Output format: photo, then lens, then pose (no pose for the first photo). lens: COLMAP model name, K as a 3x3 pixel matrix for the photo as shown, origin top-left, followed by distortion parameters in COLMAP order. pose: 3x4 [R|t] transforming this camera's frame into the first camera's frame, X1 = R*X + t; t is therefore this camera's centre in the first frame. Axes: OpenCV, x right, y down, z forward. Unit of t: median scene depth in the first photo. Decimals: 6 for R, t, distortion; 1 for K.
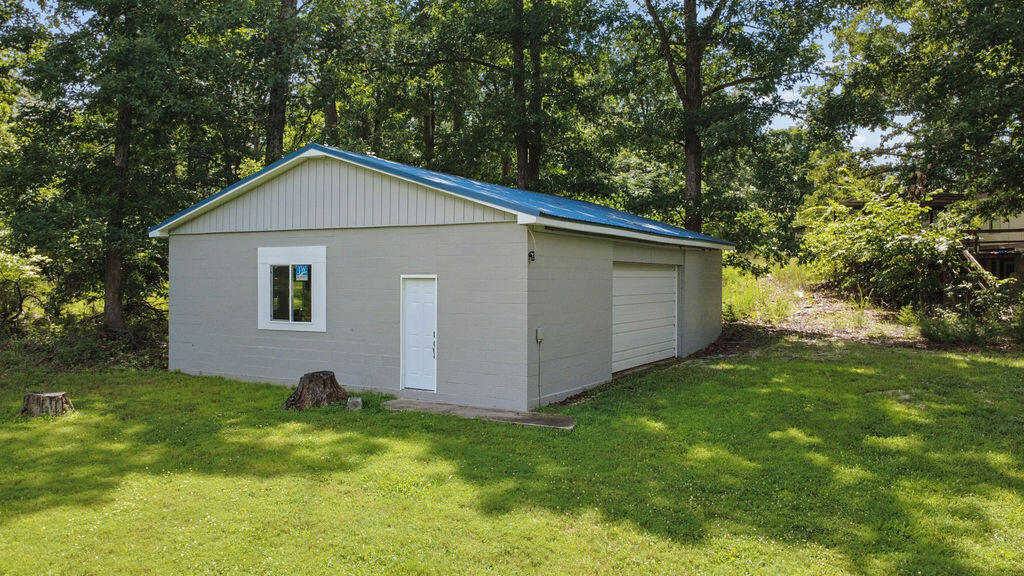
lens RADIAL K [[756.9, 0, 508.1], [0, 756.9, 283.8], [0, 0, 1]] dist [0.002483, 0.000188]
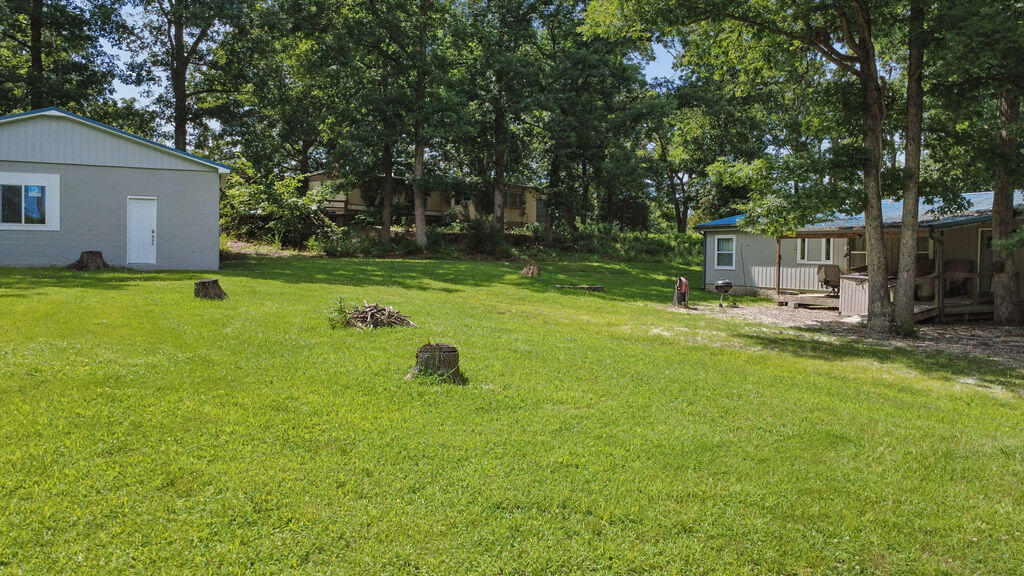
lens RADIAL K [[756.9, 0, 508.1], [0, 756.9, 283.8], [0, 0, 1]] dist [0.002483, 0.000188]
pose [[0.597283, -0.023899, 0.801674, -0.925898], [-0.000505, 0.999545, 0.030174, 0.123262], [-0.802030, -0.018427, 0.596999, -0.645926]]
